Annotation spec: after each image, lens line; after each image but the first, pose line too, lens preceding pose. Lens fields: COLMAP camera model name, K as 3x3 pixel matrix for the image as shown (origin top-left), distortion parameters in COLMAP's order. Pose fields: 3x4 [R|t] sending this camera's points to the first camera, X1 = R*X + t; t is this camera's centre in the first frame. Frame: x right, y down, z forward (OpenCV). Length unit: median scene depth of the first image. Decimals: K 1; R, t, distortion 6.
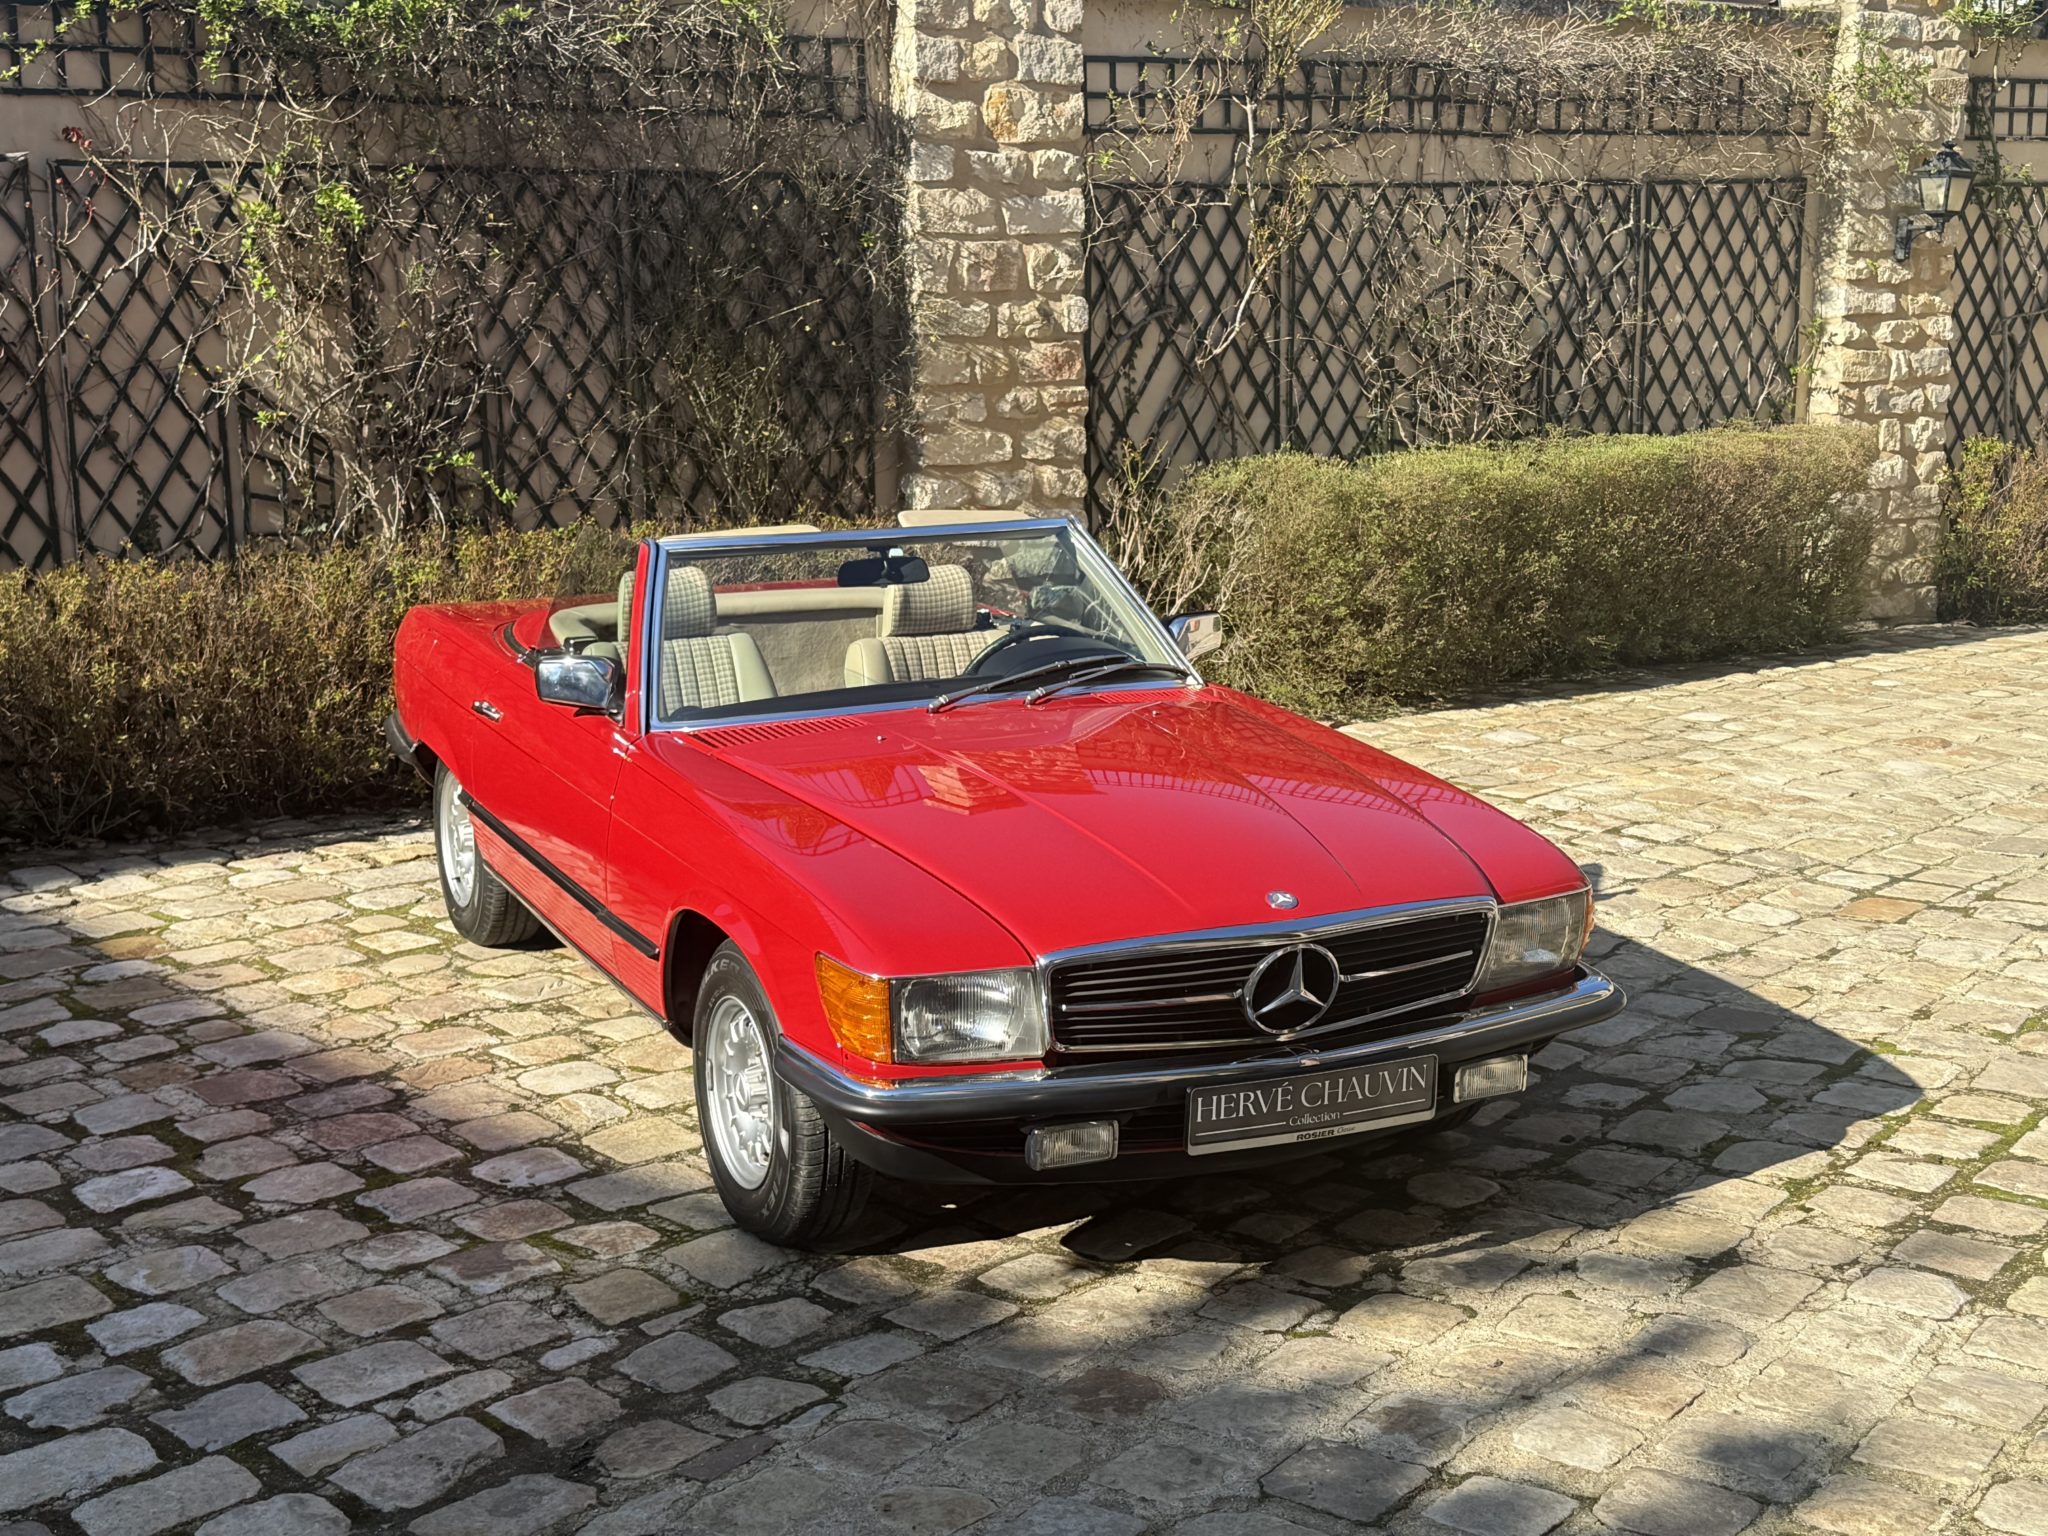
lens RADIAL K [[2690.8, 0, 1024.0], [0, 2690.8, 769.3], [0, 0, 1]] dist [0.111353, 0.000000]
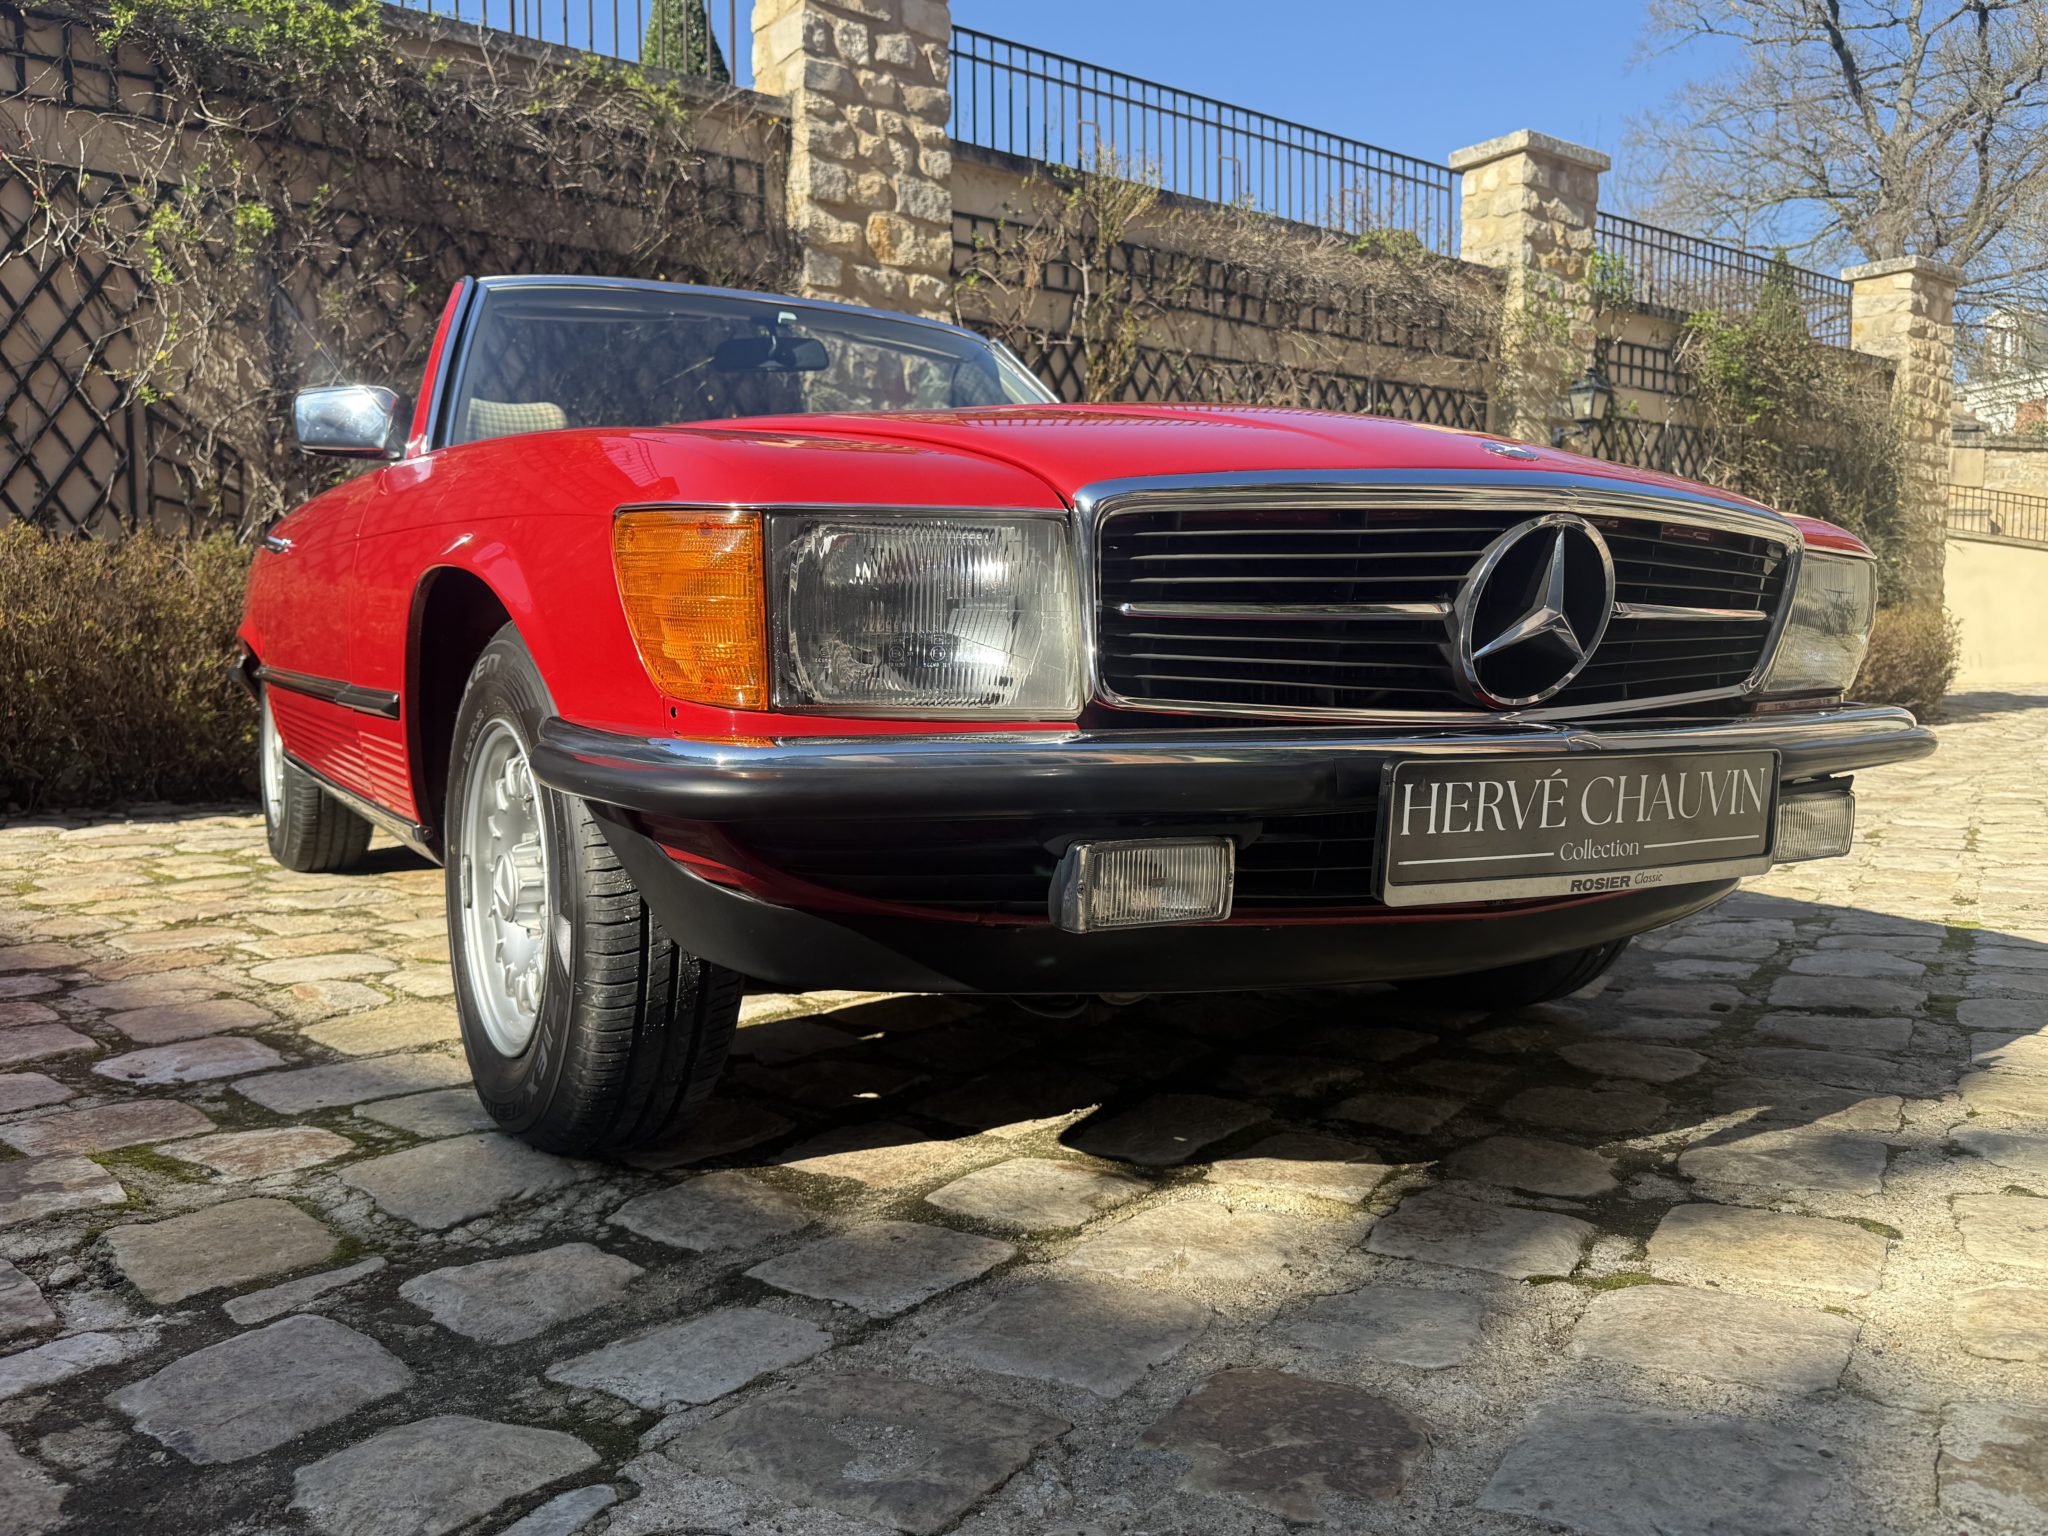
lens RADIAL K [[1615.8, 0, 1029.2], [0, 1615.8, 767.8], [0, 0, 1]] dist [0.047779, -0.071383]
pose [[0.994995, 0.003354, 0.099872, -0.018884], [0.008937, 0.992445, -0.122361, 0.091811], [-0.099528, 0.122641, 0.987448, 0.429024]]
